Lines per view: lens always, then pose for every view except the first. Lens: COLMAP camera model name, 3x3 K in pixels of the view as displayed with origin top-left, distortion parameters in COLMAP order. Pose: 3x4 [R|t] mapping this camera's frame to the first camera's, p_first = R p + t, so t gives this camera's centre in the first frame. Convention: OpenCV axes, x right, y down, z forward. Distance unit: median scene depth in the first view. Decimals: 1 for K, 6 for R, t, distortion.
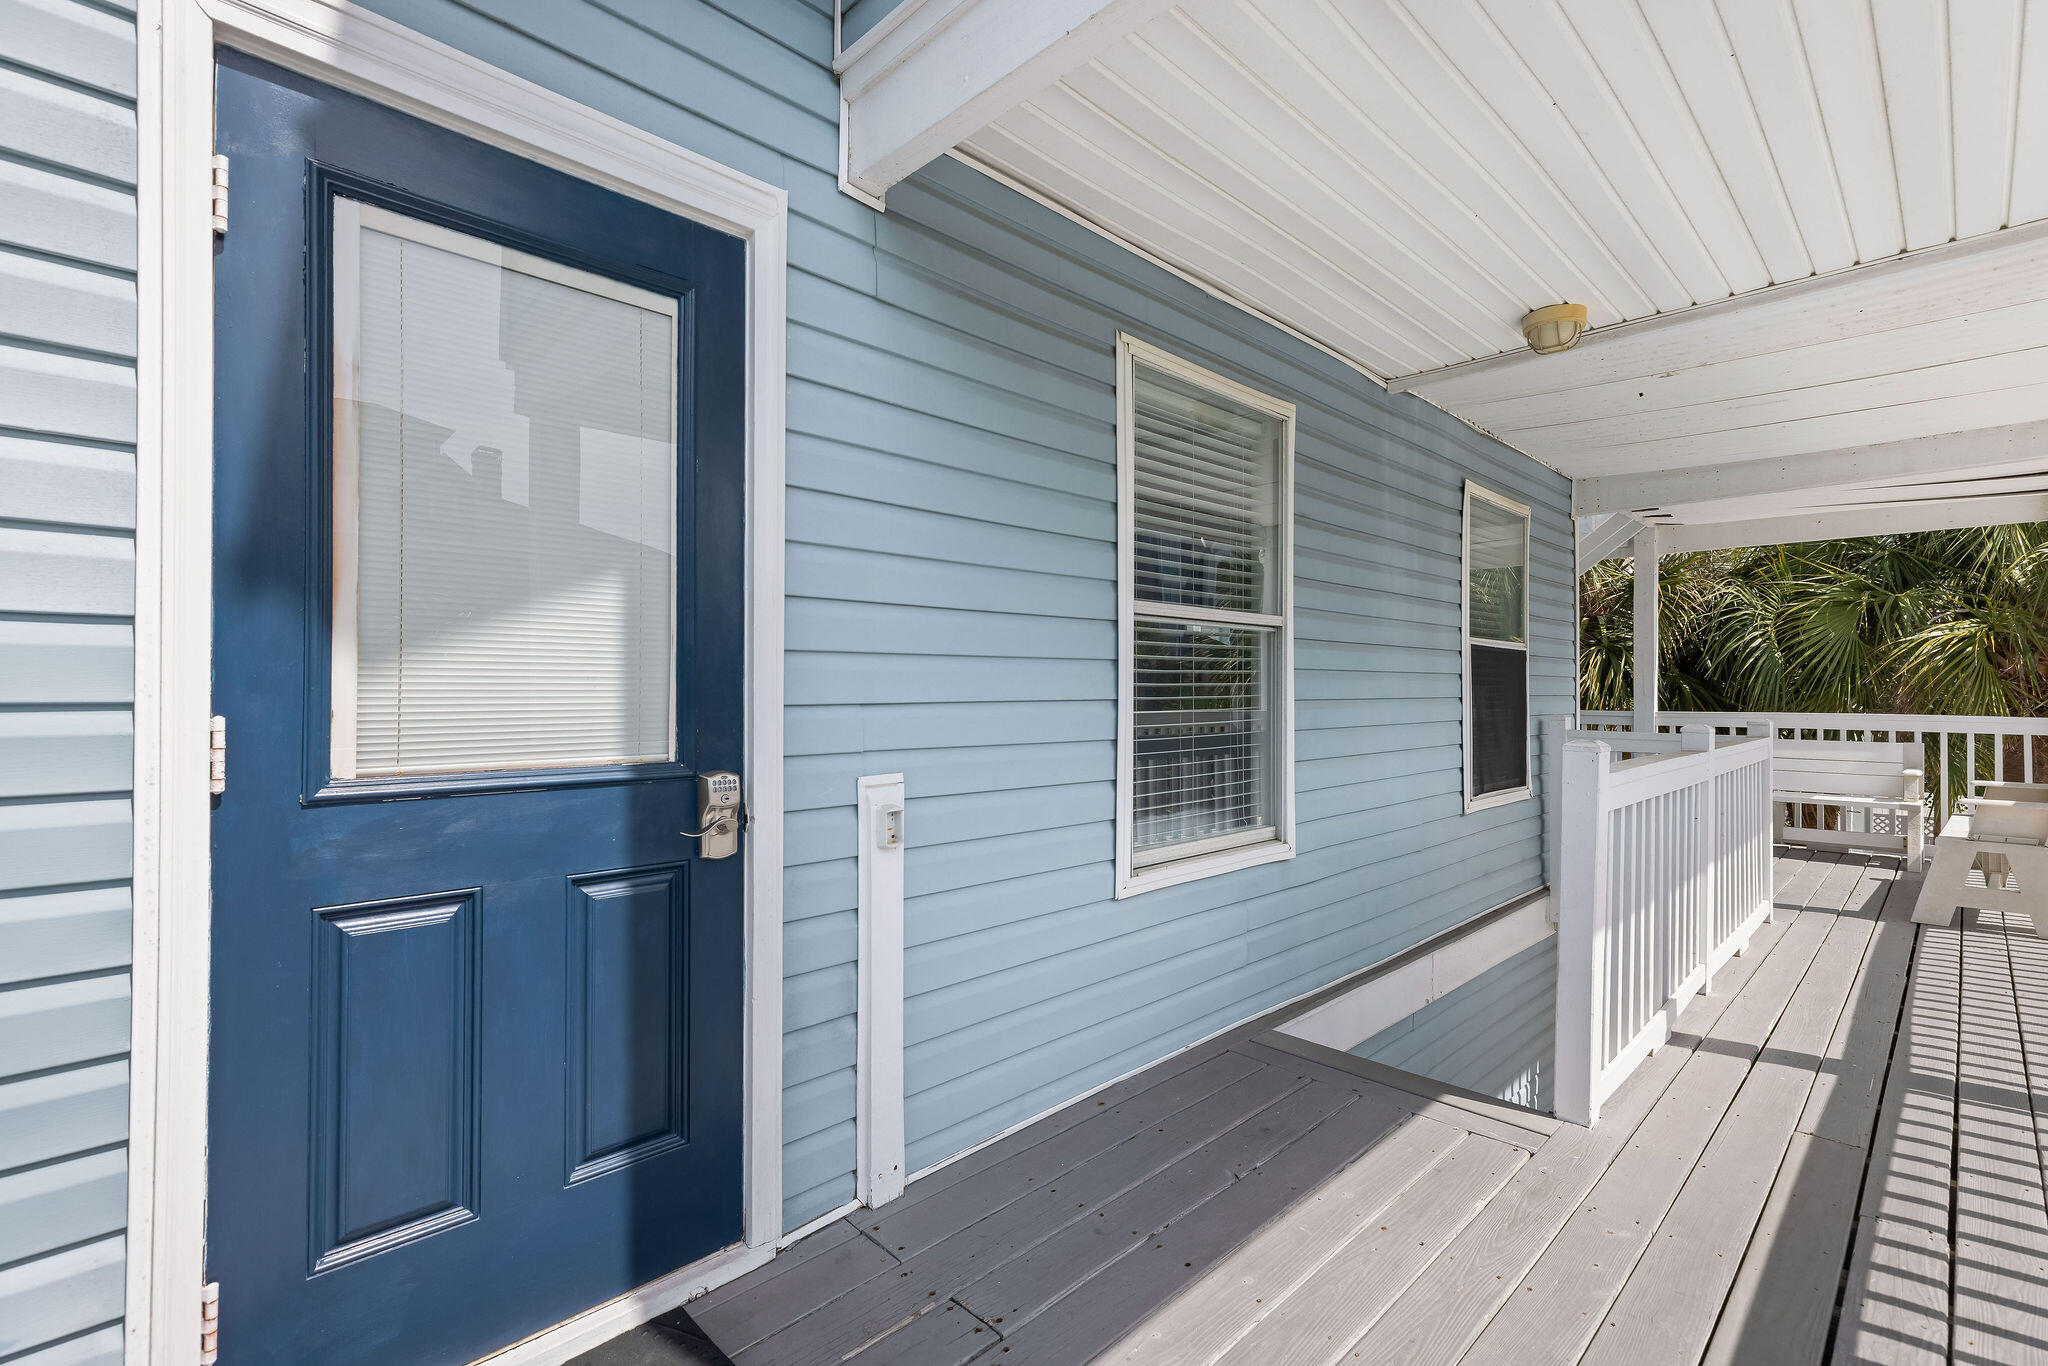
lens RADIAL K [[913.3, 0, 1029.4], [0, 913.3, 697.4], [0, 0, 1]] dist [0.002572, 0.000487]
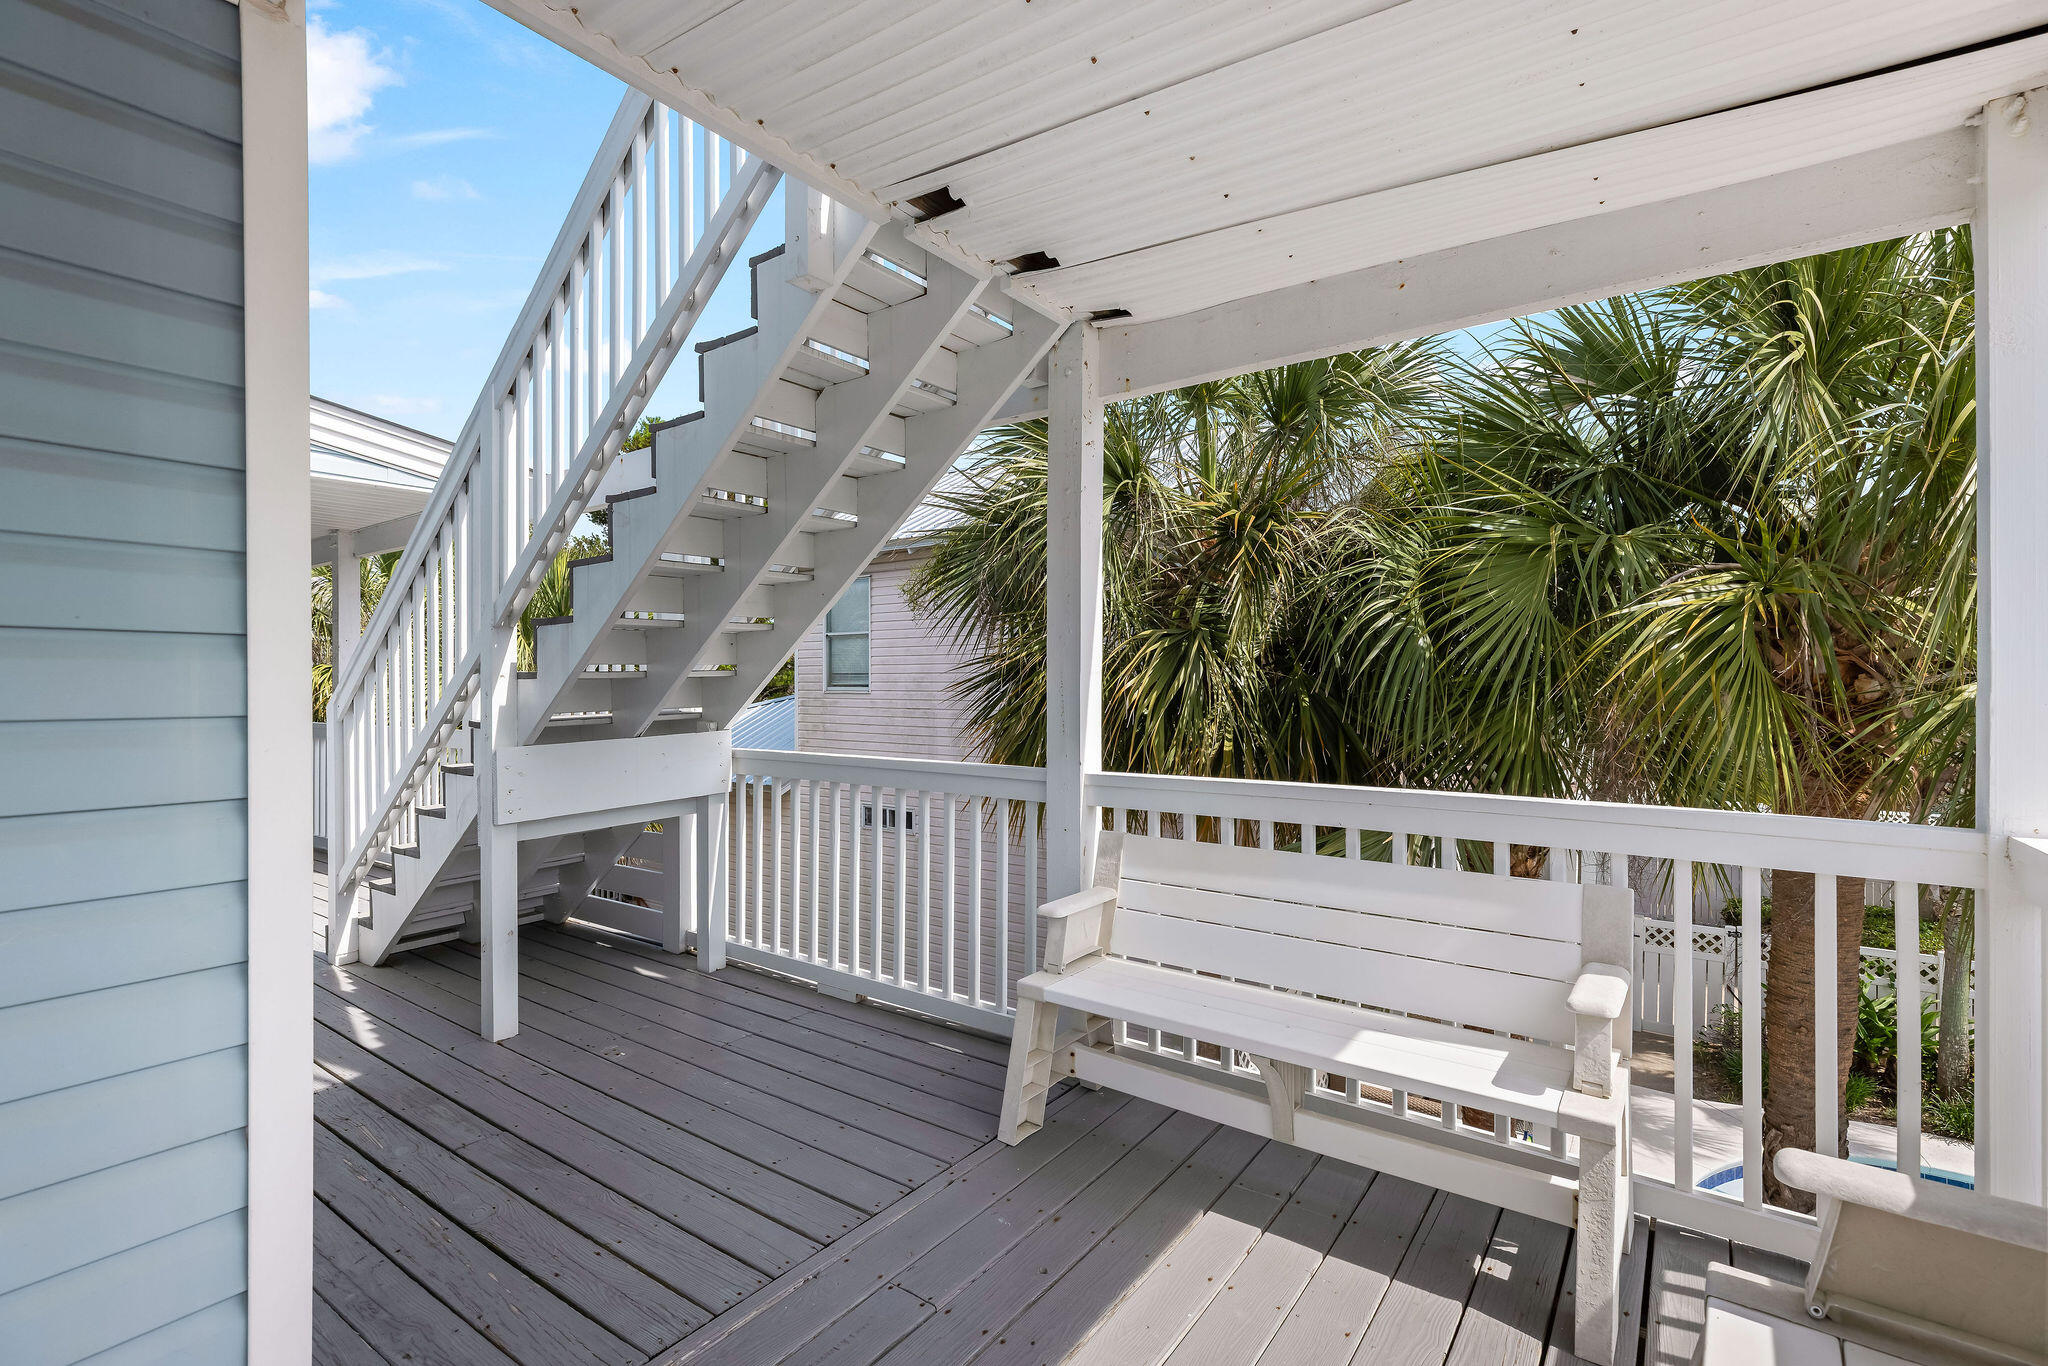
lens RADIAL K [[913.3, 0, 1013.5], [0, 913.3, 695.8], [0, 0, 1]] dist [0.002572, 0.000487]
pose [[0.988847, -0.002624, 0.148915, 0.516330], [0.001357, 0.999962, 0.008612, -0.020464], [-0.148932, -0.008314, 0.988813, 0.515618]]
